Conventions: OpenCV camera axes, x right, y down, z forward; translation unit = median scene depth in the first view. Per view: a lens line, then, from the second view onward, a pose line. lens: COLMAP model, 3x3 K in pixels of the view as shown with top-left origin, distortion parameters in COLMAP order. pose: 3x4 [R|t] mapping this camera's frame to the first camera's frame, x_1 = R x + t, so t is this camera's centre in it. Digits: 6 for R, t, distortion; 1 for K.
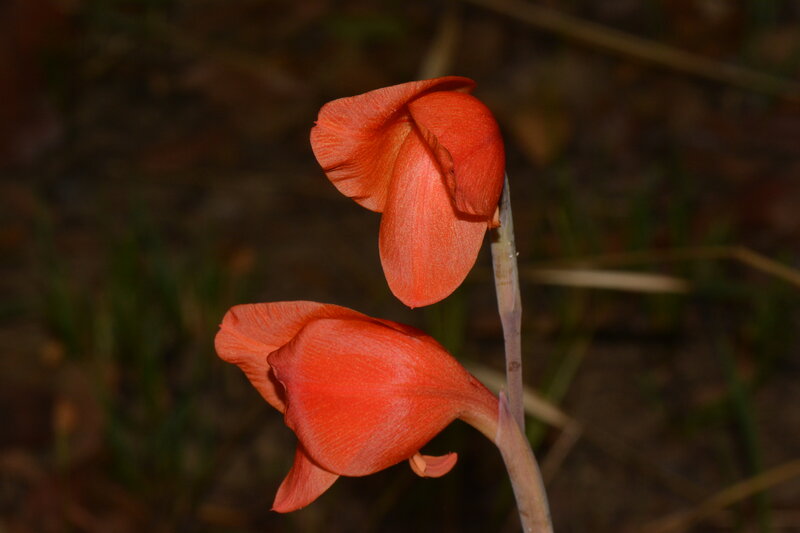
lens RADIAL K [[3753.2, 0, 400.0], [0, 3753.2, 266.5], [0, 0, 1]] dist [-0.140555, 5.647175]
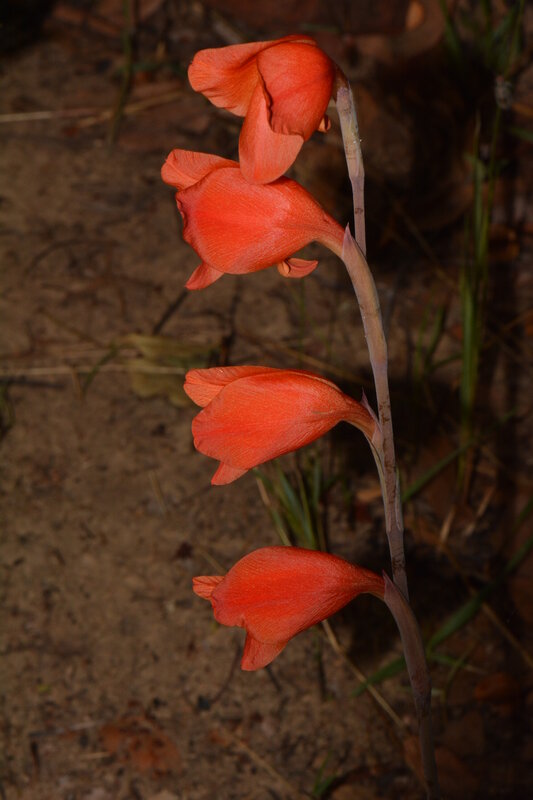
lens RADIAL K [[3753.2, 0, 266.5], [0, 3753.2, 400.0], [0, 0, 1]] dist [-0.140555, 5.647175]
pose [[0.971588, 0.143216, -0.188431, 0.290119], [-0.105298, 0.974574, 0.197784, -0.193284], [0.211966, -0.172323, 0.961964, -0.454486]]
